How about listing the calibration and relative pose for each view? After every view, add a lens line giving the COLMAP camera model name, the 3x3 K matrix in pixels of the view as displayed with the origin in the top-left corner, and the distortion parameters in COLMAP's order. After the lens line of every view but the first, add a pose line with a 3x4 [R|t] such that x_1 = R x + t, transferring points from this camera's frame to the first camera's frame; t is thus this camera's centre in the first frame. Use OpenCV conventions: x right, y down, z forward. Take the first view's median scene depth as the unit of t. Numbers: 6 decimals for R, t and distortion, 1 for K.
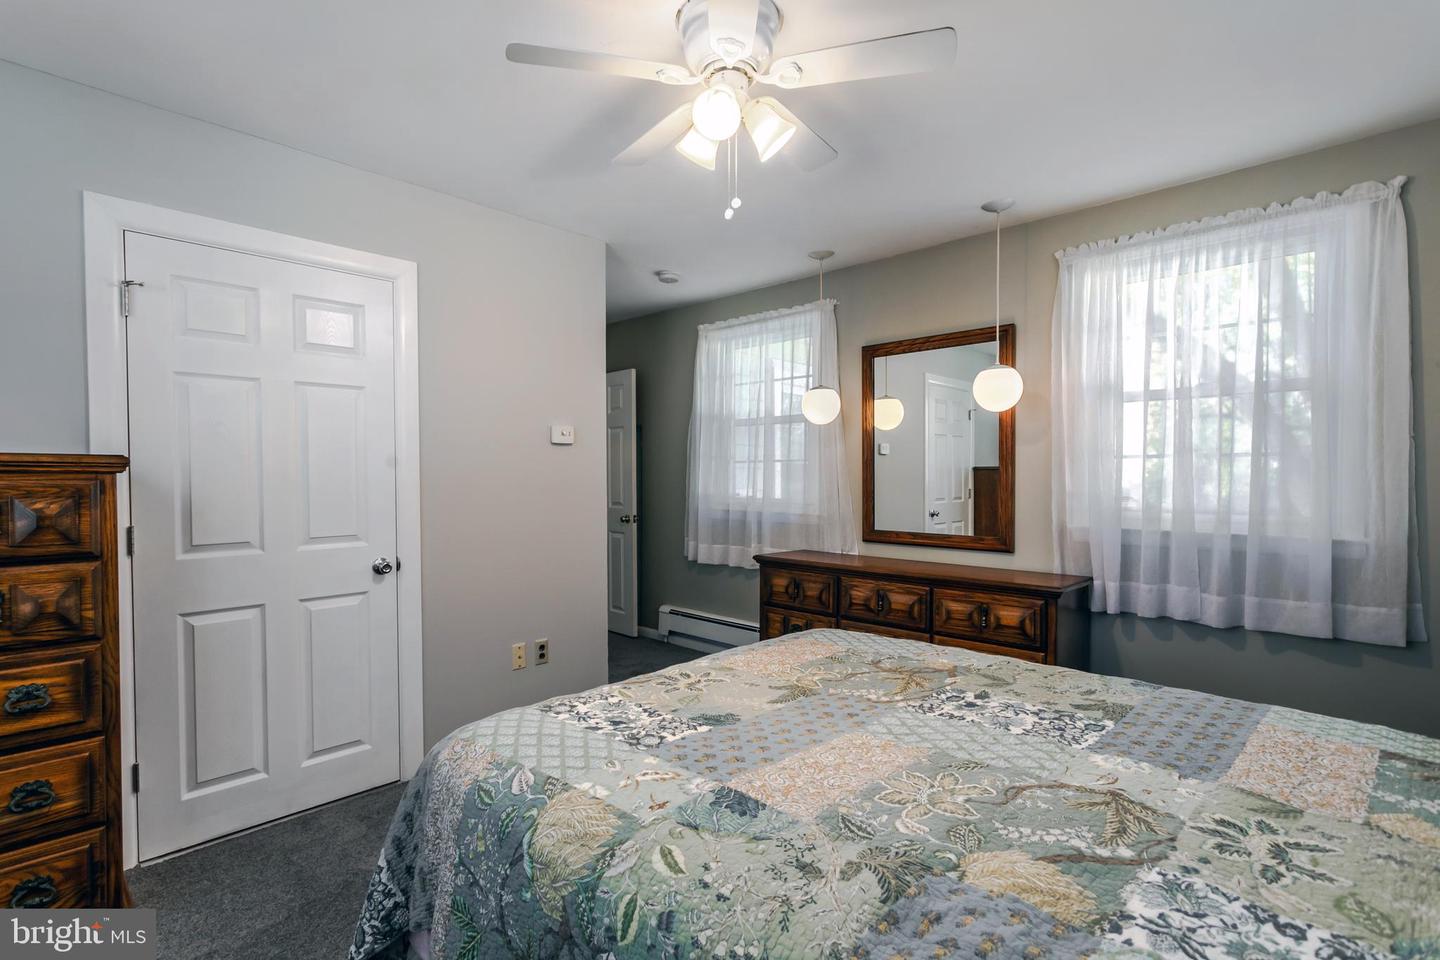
lens RADIAL K [[701.3, 0, 720.0], [0, 701.3, 480.0], [0, 0, 1]] dist [0.001350, 0.000540]
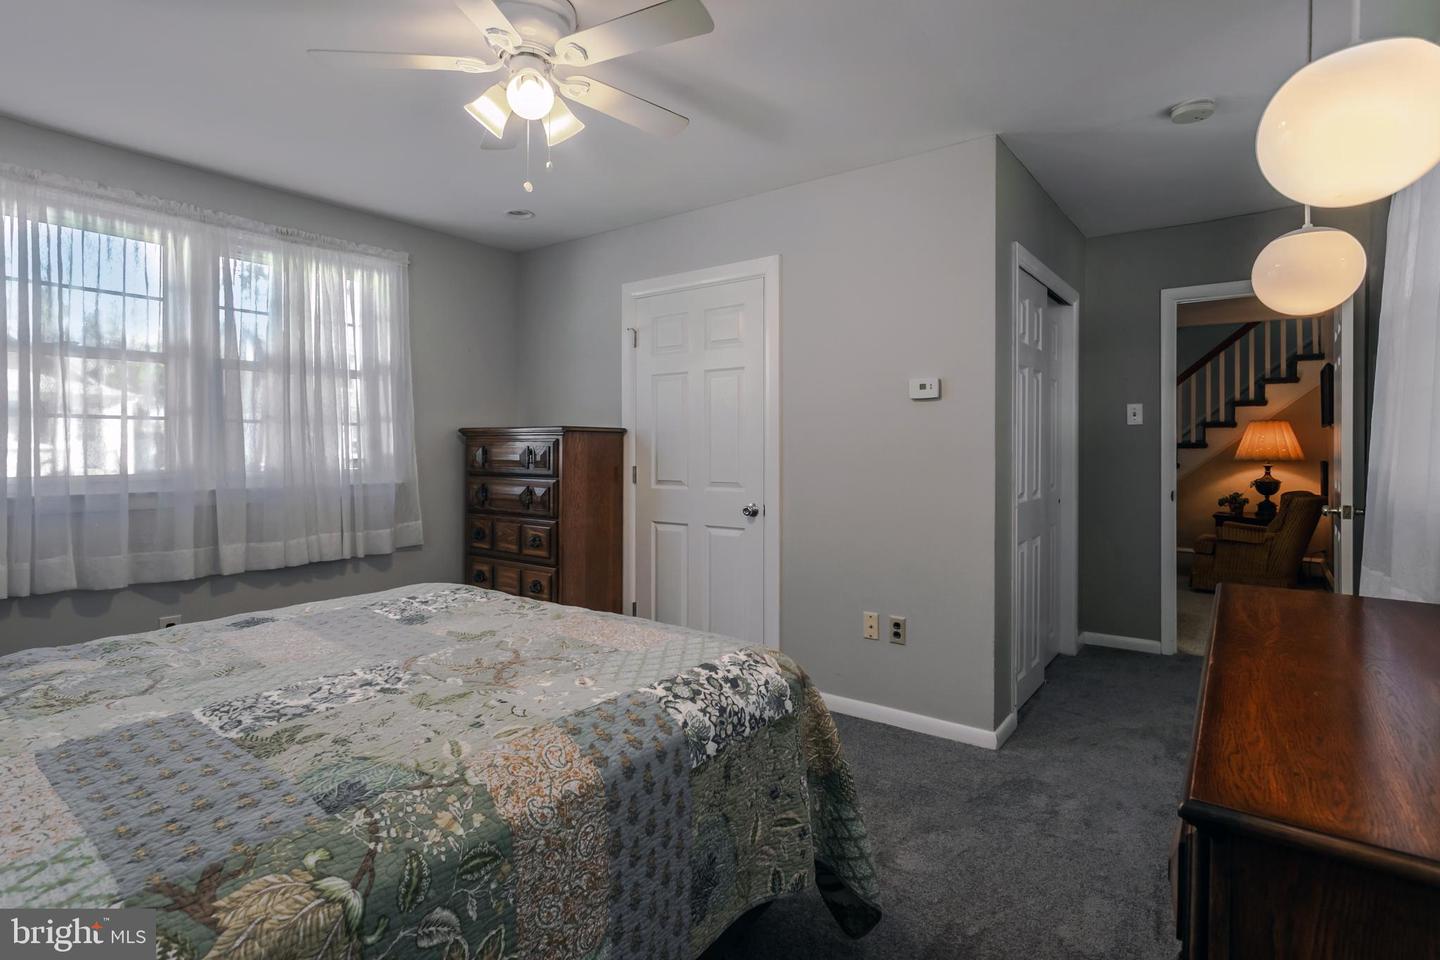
lens RADIAL K [[727.6, 0, 720.7], [0, 727.6, 451.1], [0, 0, 1]] dist [0.004575, 0.000218]
pose [[0.106130, 0.006463, -0.994331, 1.132913], [-0.007583, 0.999955, 0.005690, 0.017001], [0.994323, 0.006936, 0.106174, 1.160065]]
